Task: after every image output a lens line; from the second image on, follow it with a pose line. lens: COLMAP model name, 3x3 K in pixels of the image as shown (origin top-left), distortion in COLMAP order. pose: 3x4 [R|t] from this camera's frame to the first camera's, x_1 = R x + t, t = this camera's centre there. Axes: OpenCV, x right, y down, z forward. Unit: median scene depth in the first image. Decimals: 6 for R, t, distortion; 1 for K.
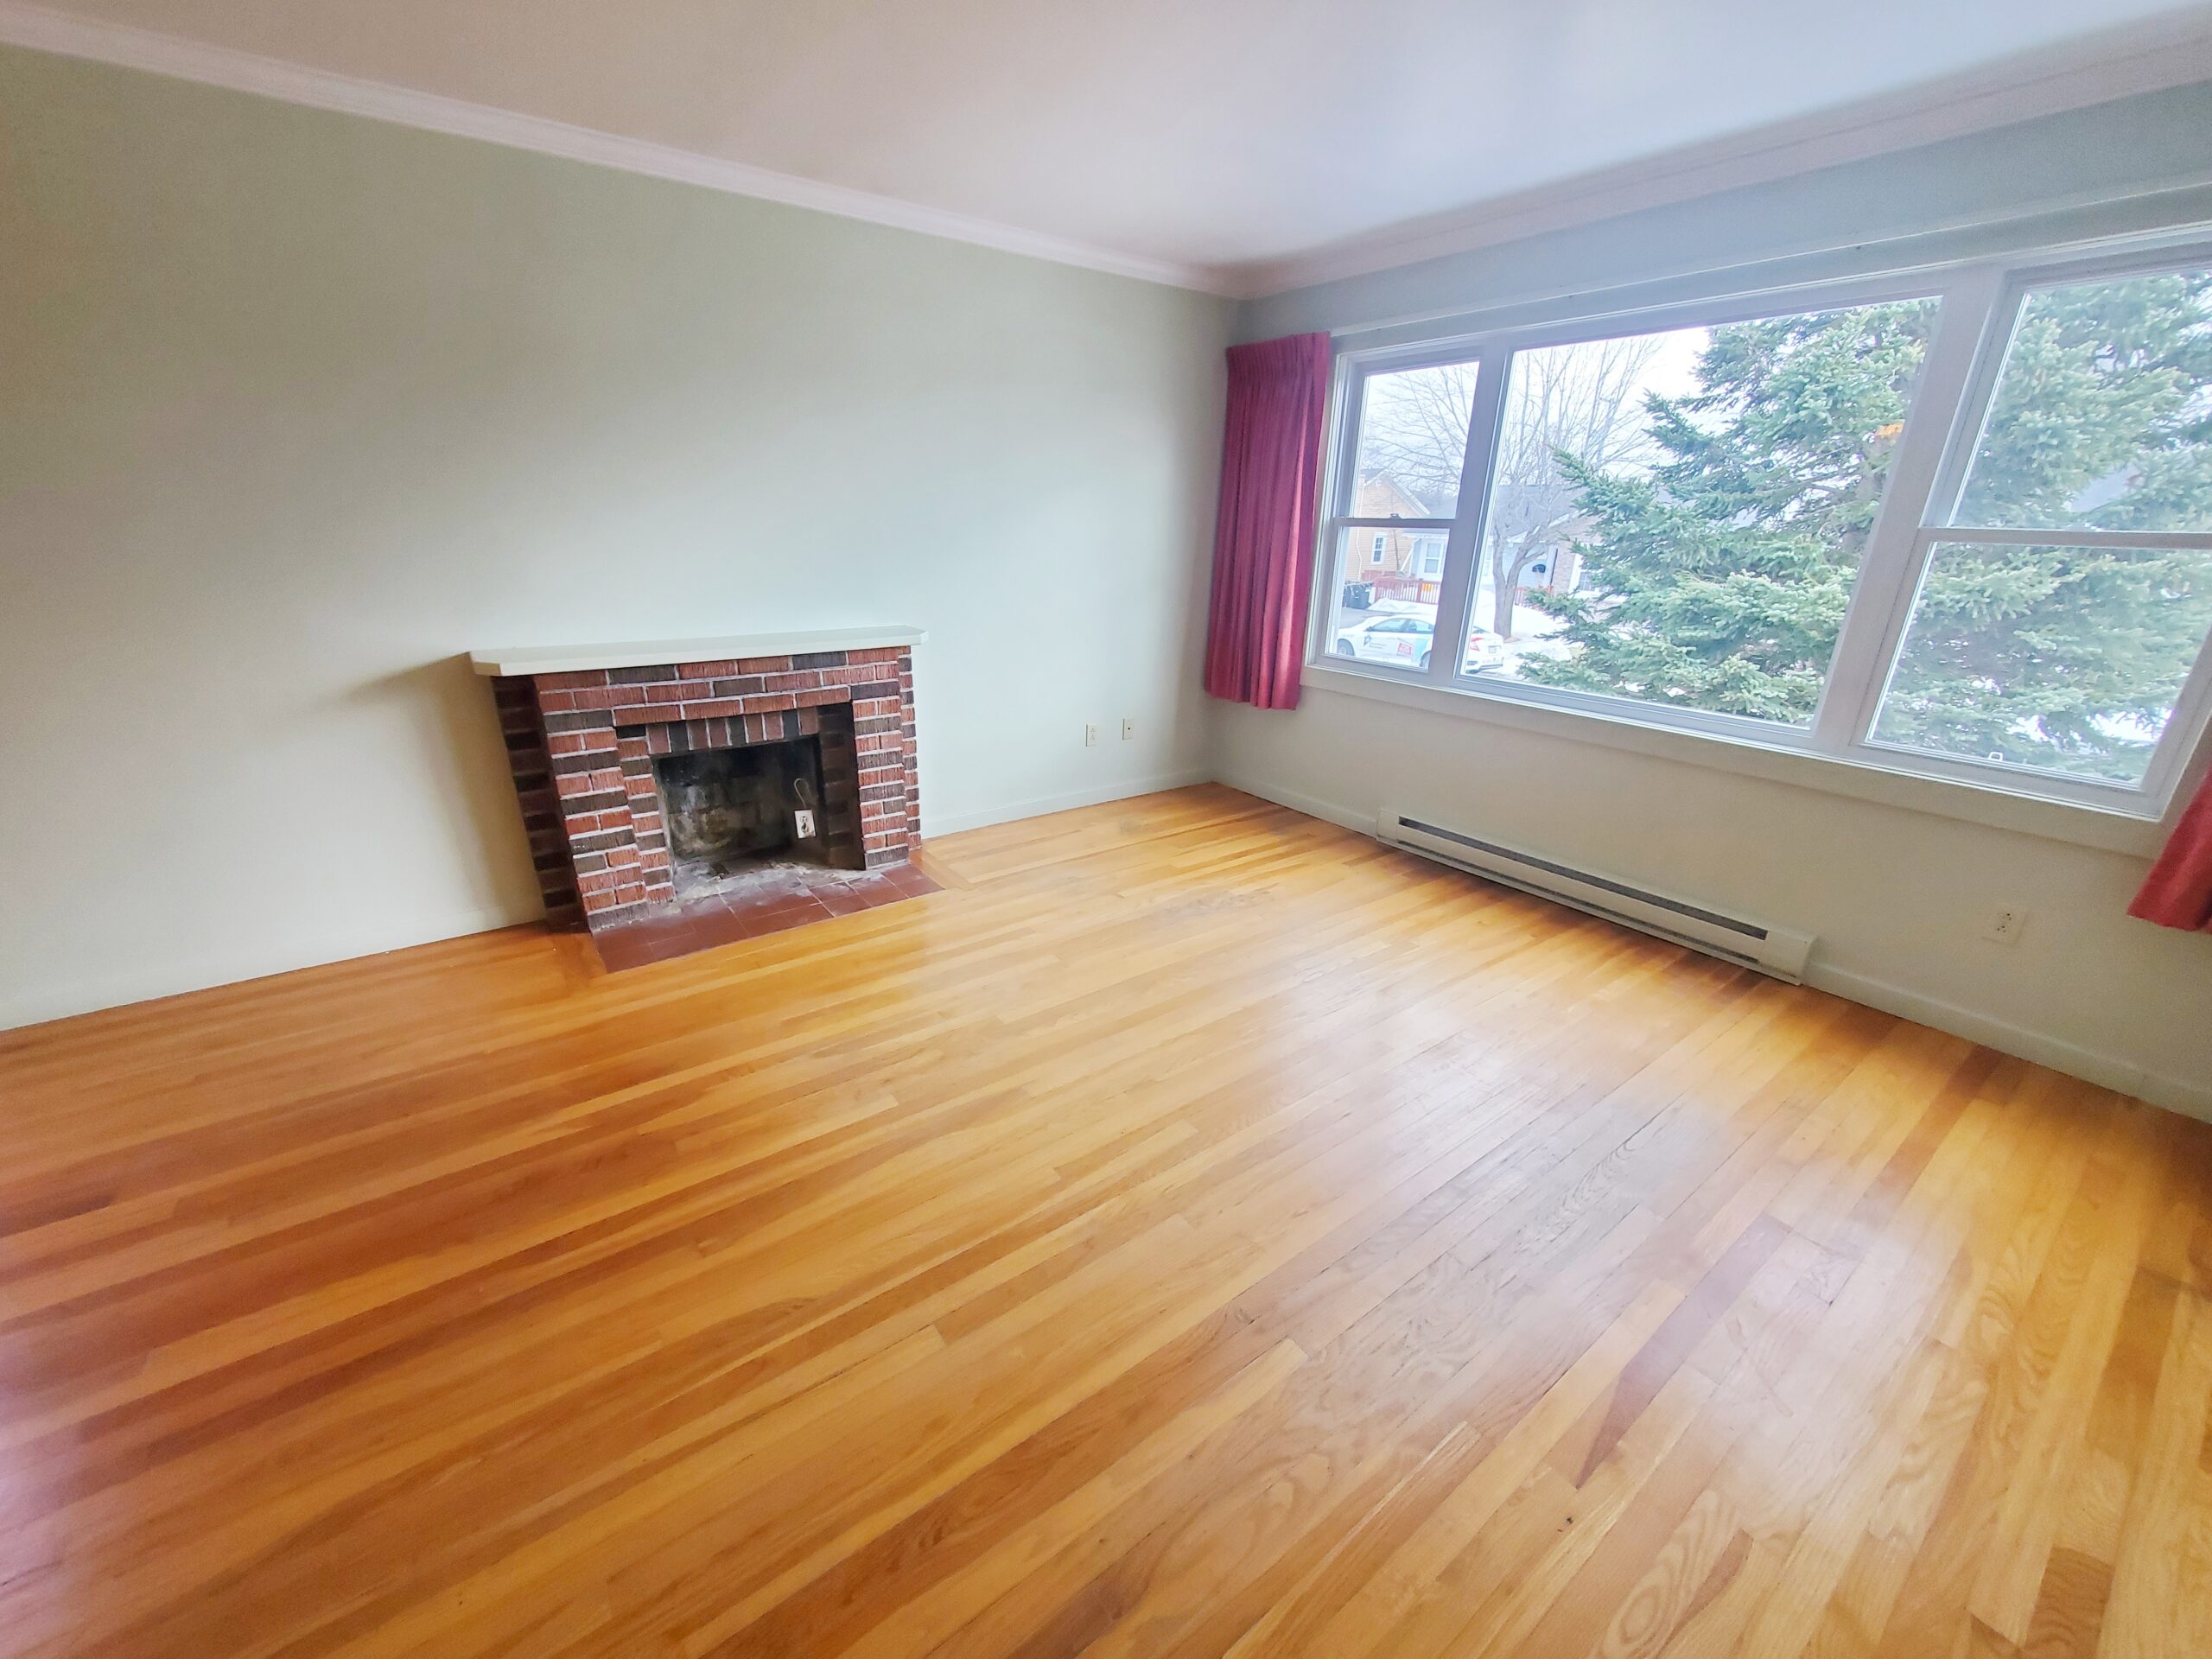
lens RADIAL K [[871.3, 0, 1099.7], [0, 871.3, 832.7], [0, 0, 1]] dist [0.003538, -0.002252]
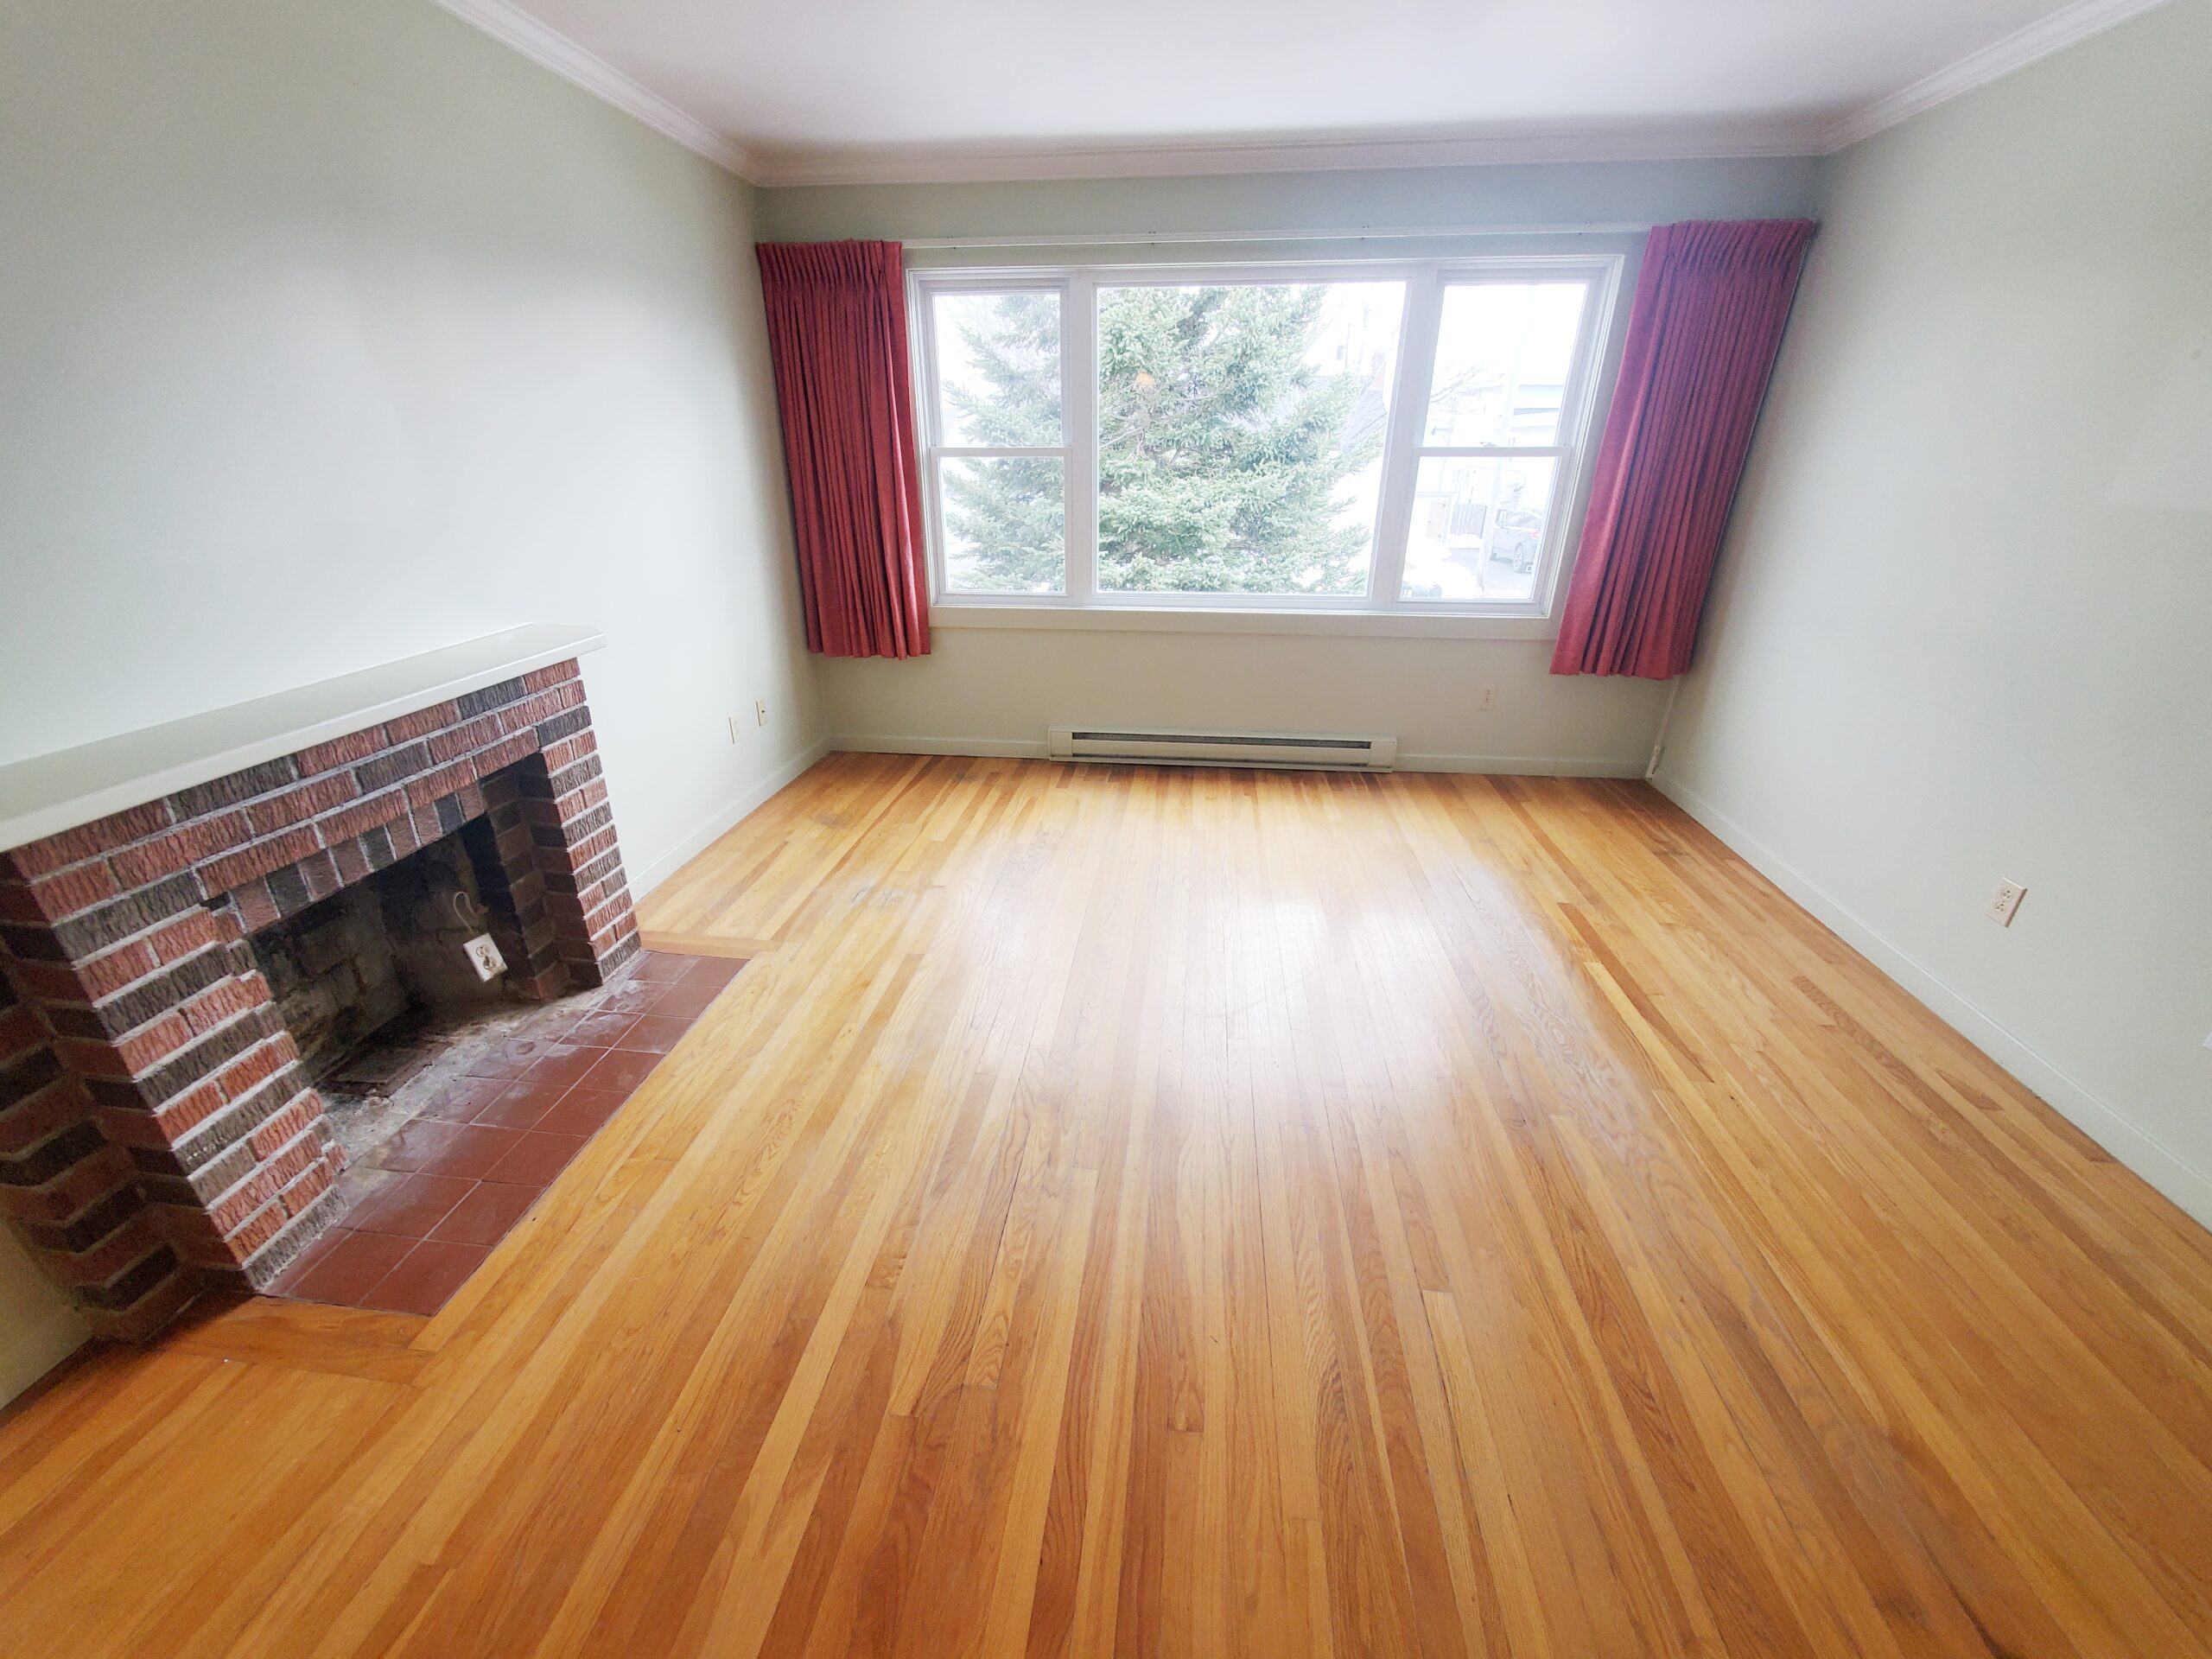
lens RADIAL K [[871.3, 0, 1096.8], [0, 871.3, 833.1], [0, 0, 1]] dist [0.003538, -0.002252]
pose [[0.684974, -0.310729, 0.658982, -0.462716], [0.262070, 0.949033, 0.175089, -0.099185], [-0.679801, 0.052768, 0.731496, 0.246074]]
